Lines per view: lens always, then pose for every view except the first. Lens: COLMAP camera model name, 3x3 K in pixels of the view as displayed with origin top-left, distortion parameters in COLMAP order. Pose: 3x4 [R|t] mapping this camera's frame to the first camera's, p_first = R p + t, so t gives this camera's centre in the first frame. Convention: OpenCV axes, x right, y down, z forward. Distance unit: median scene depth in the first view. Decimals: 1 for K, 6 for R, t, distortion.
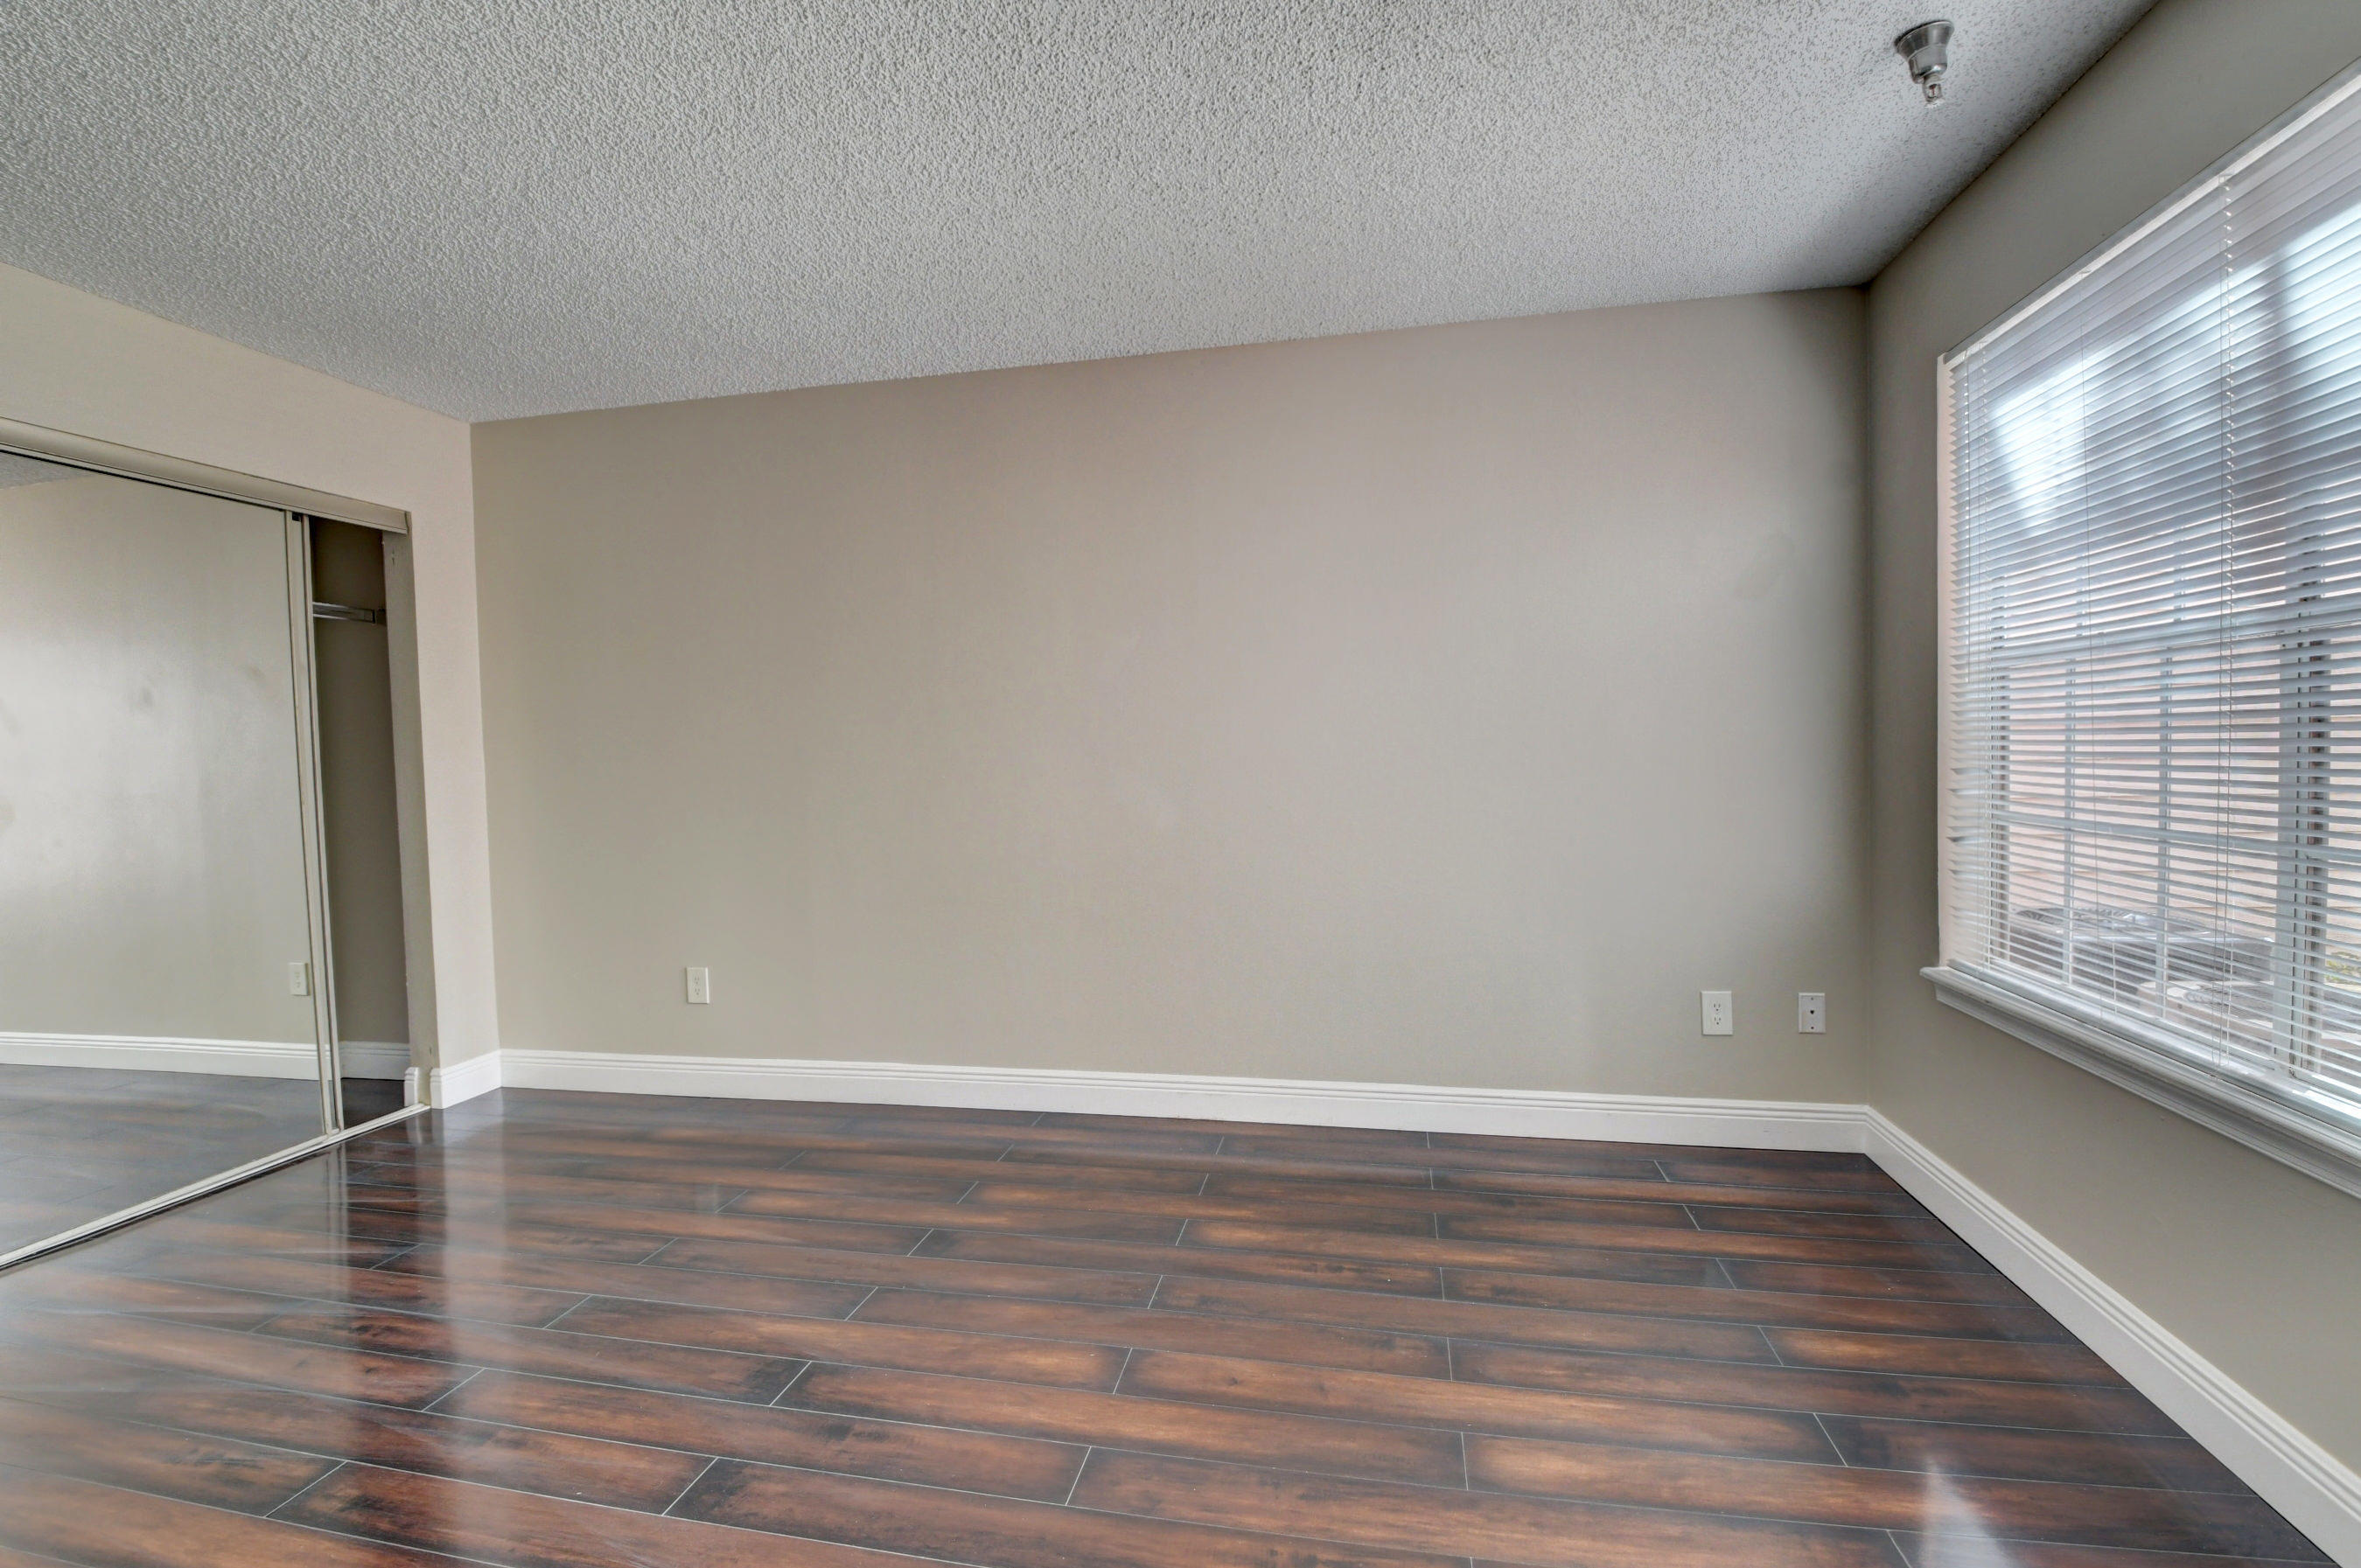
lens RADIAL K [[1043.5, 0, 1178.2], [0, 1043.5, 783.4], [0, 0, 1]] dist [0.006179, -0.021788]
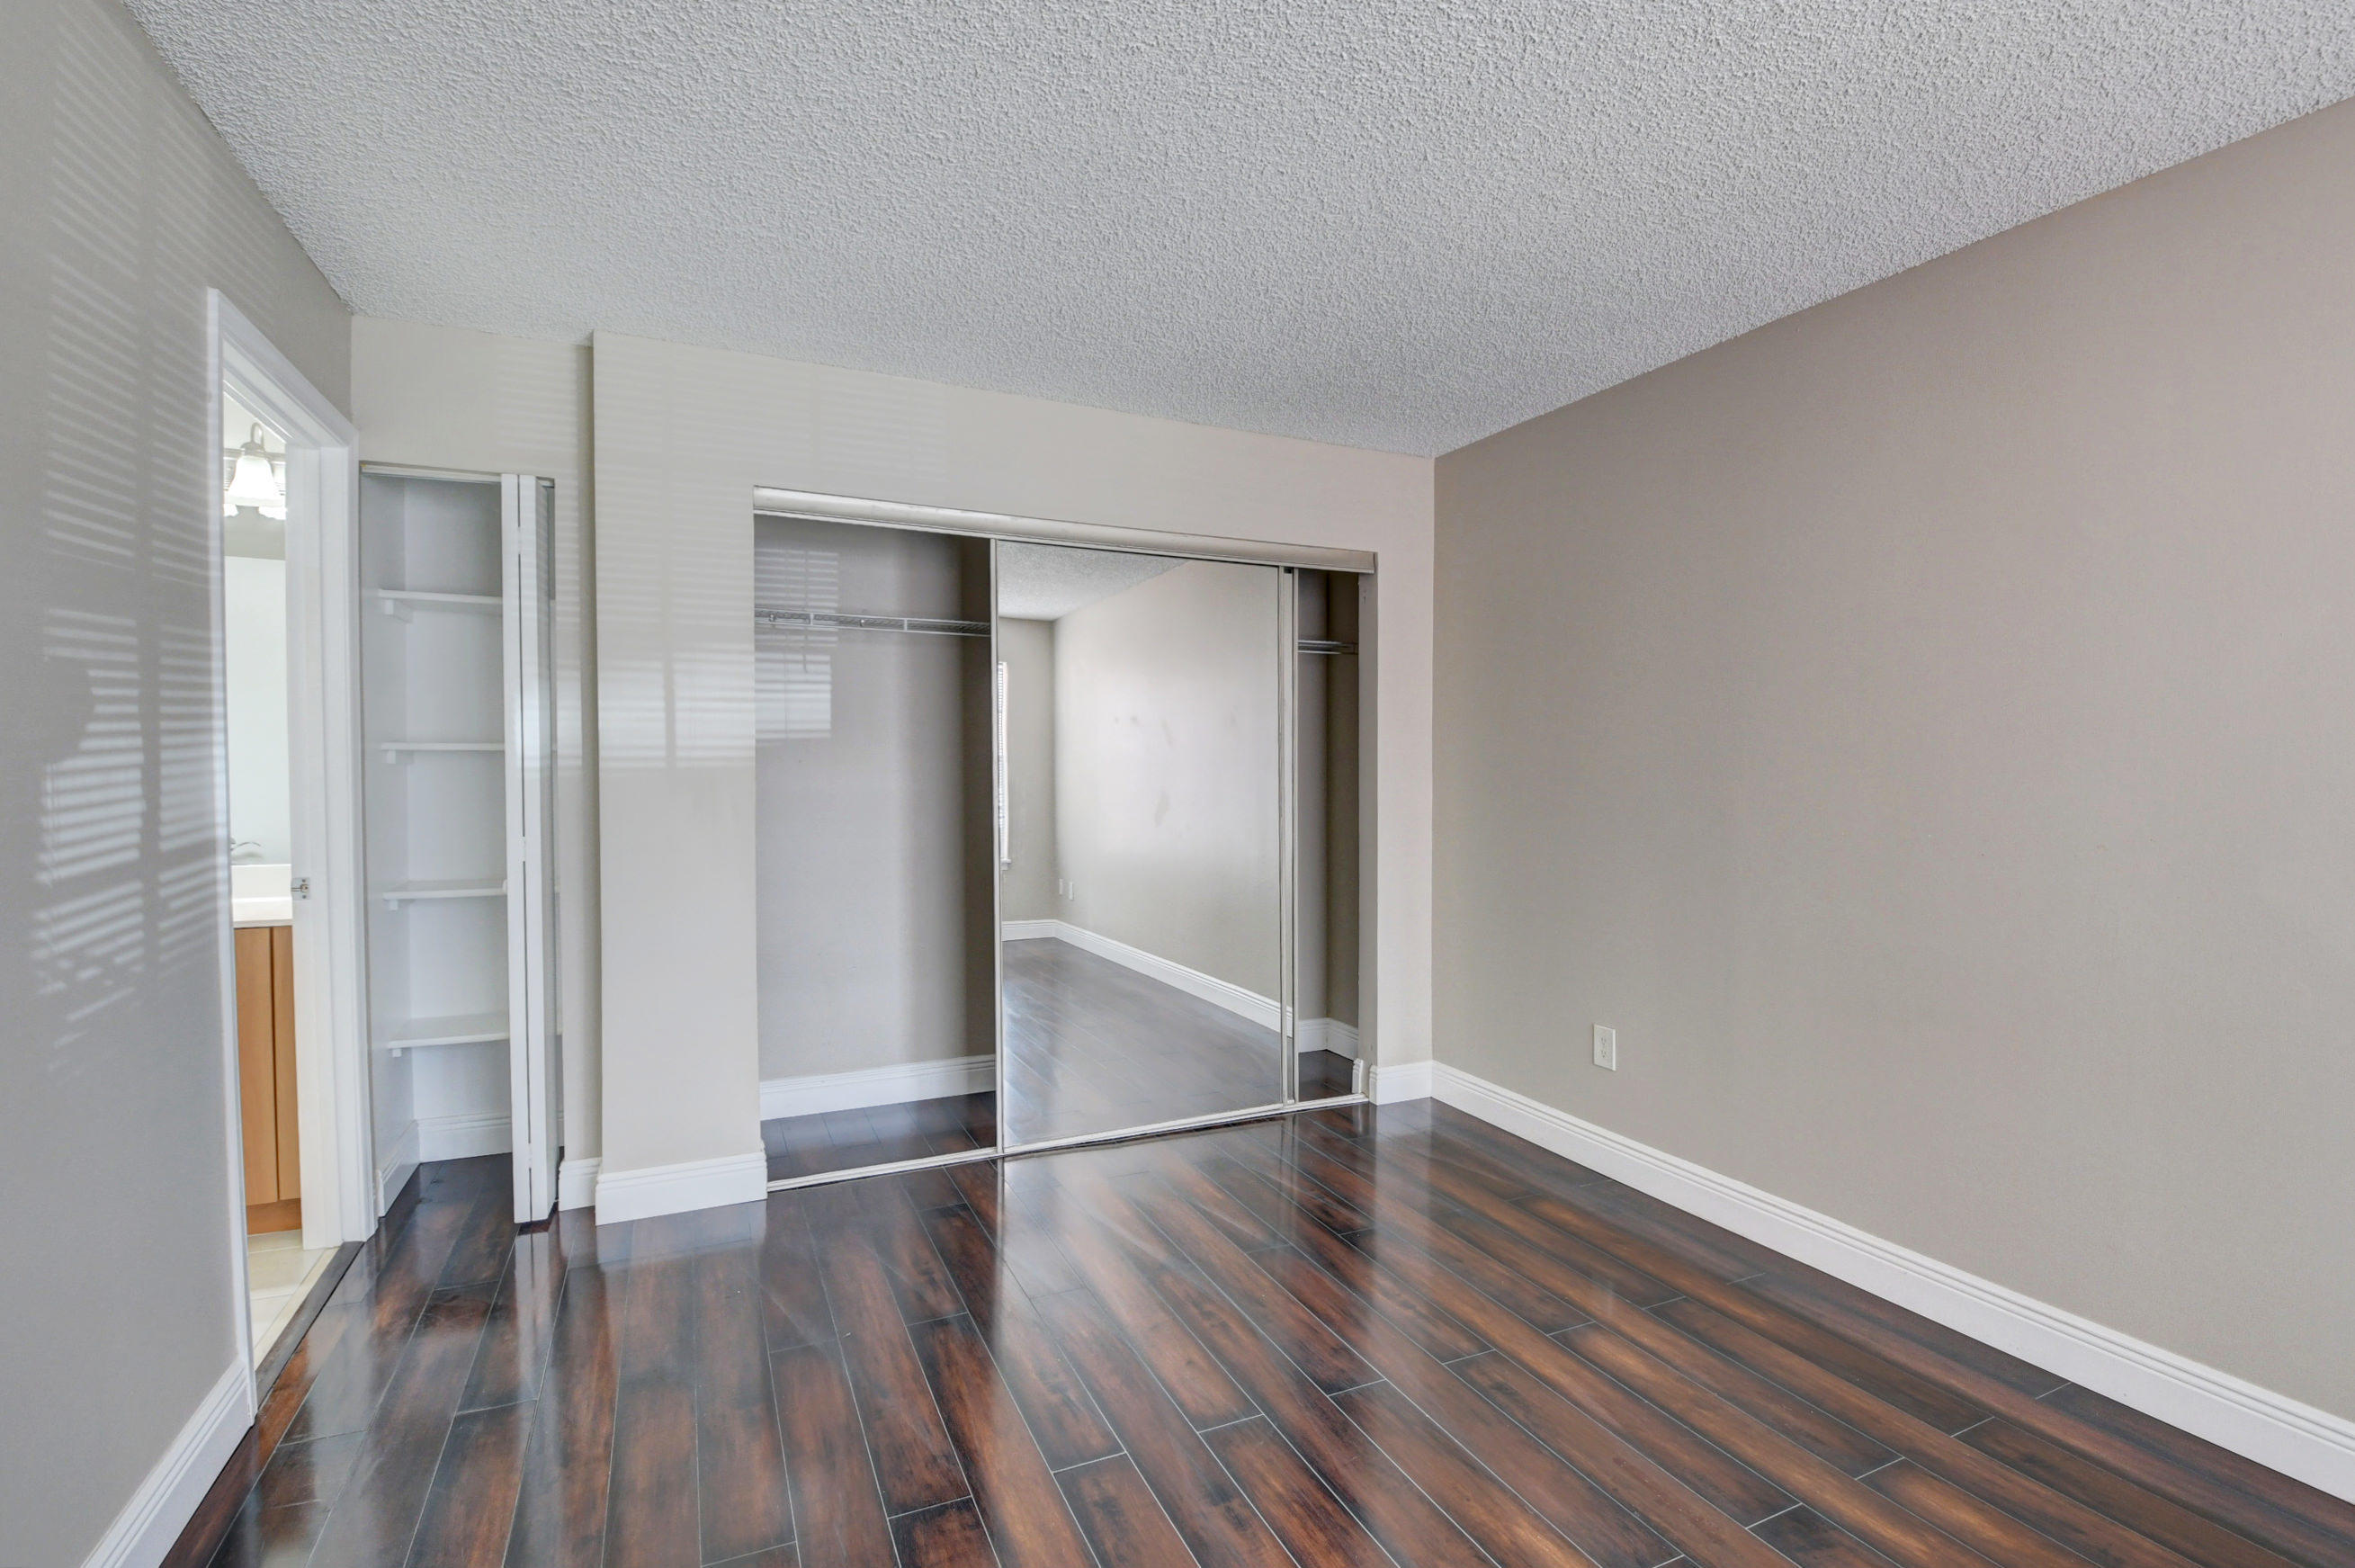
lens RADIAL K [[1064.2, 0, 1171.4], [0, 1064.2, 785.1], [0, 0, 1]] dist [0.006284, -0.024189]
pose [[0.584971, 0.042710, -0.809929, 0.050049], [-0.041420, 0.998883, 0.022758, -0.036484], [0.809996, 0.020235, 0.586086, 0.189548]]
